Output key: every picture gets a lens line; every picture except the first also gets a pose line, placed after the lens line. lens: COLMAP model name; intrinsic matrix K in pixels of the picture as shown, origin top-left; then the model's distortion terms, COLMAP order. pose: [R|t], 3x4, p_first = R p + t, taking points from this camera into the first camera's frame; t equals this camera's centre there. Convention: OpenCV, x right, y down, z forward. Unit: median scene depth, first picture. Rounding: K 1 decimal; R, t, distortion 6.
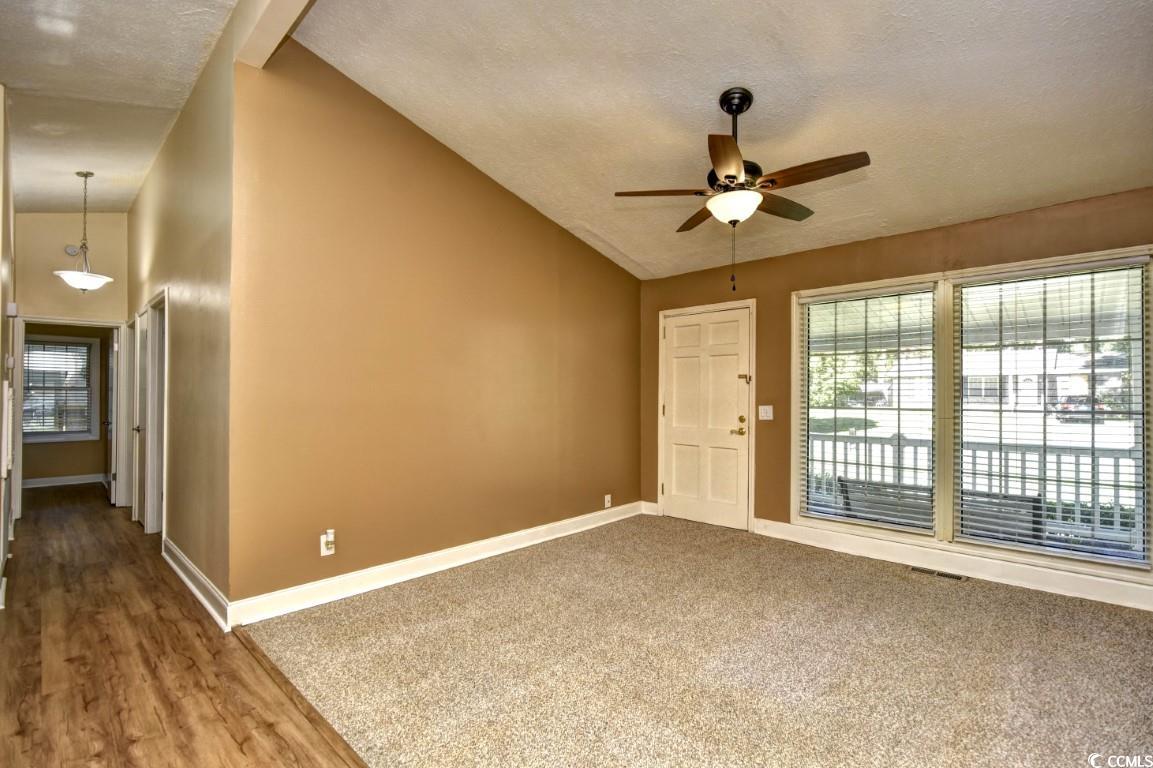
lens RADIAL K [[519.4, 0, 581.8], [0, 519.4, 390.8], [0, 0, 1]] dist [-0.001500, -0.000587]
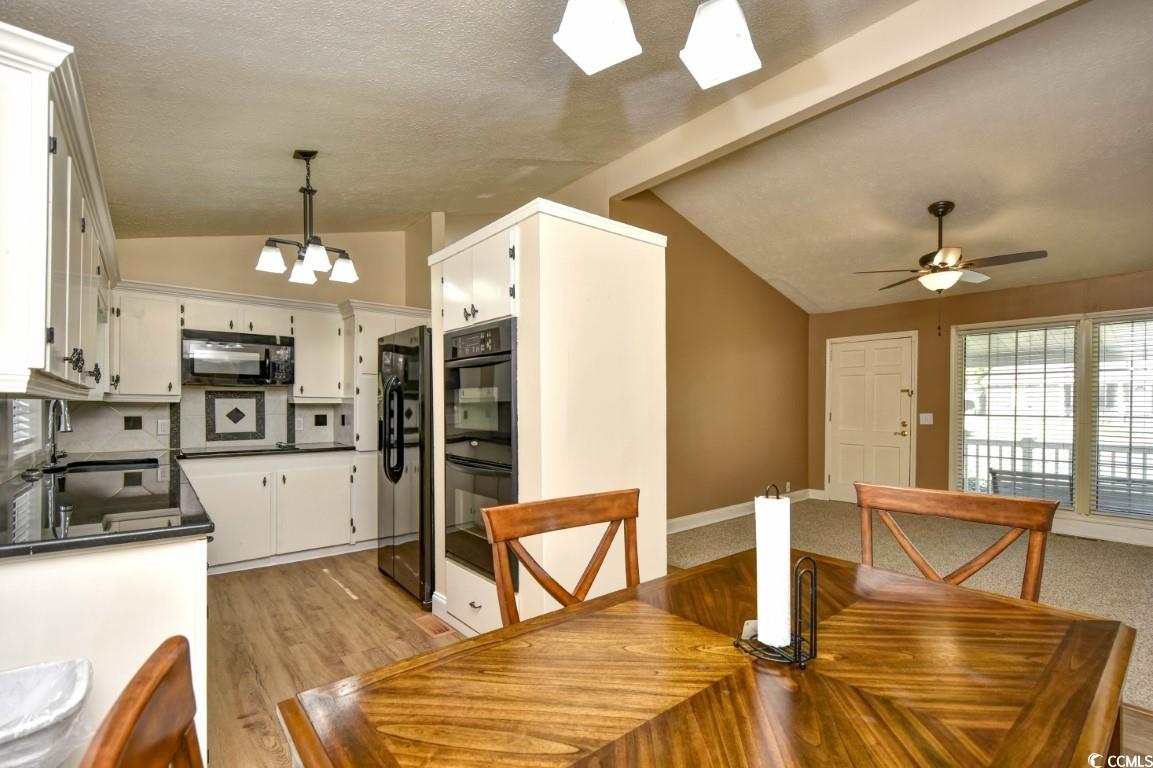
lens RADIAL K [[521.6, 0, 577.0], [0, 521.6, 407.9], [0, 0, 1]] dist [-0.003023, -0.000628]
pose [[0.993298, 0.001458, -0.115570, -0.382371], [0.000291, 0.999886, 0.015114, -0.005666], [0.115578, -0.015046, 0.993184, -0.414798]]
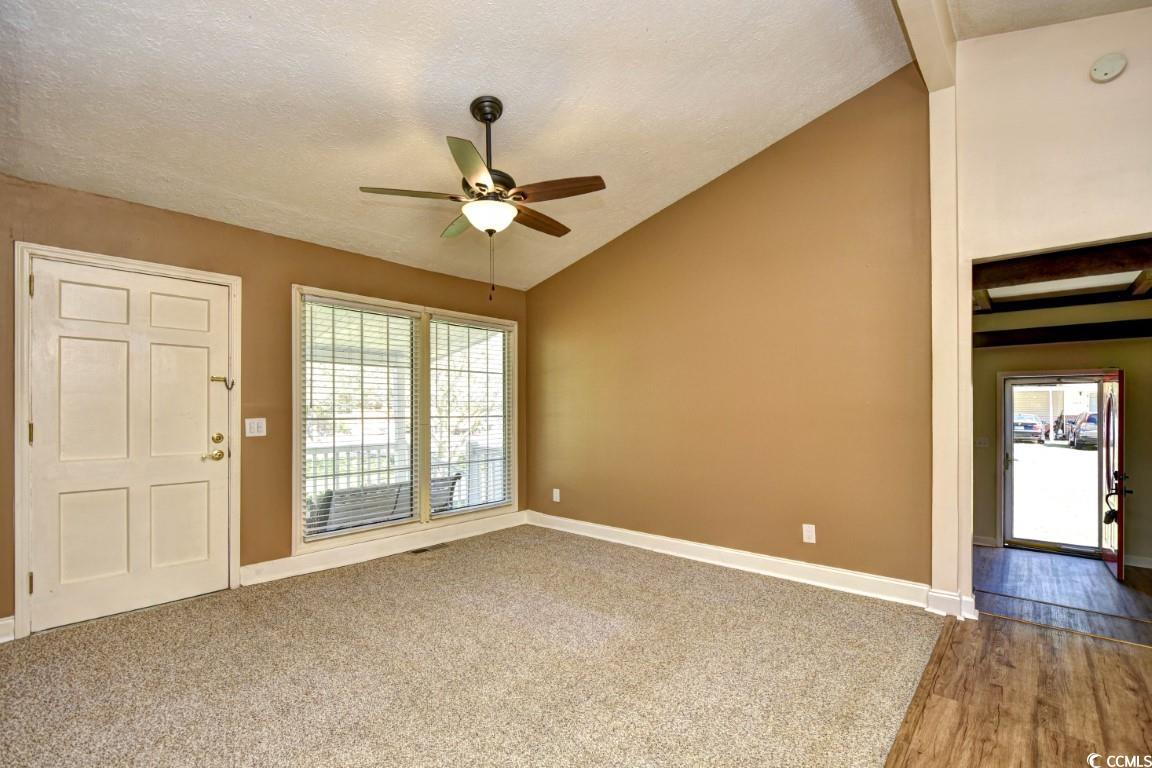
lens RADIAL K [[518.5, 0, 577.8], [0, 518.5, 408.3], [0, 0, 1]] dist [-0.001117, -0.000240]
pose [[-0.035777, -0.003331, 0.999354, -0.473388], [-0.007626, 0.999966, 0.003060, 0.007389], [-0.999331, -0.007511, -0.035801, 0.574769]]
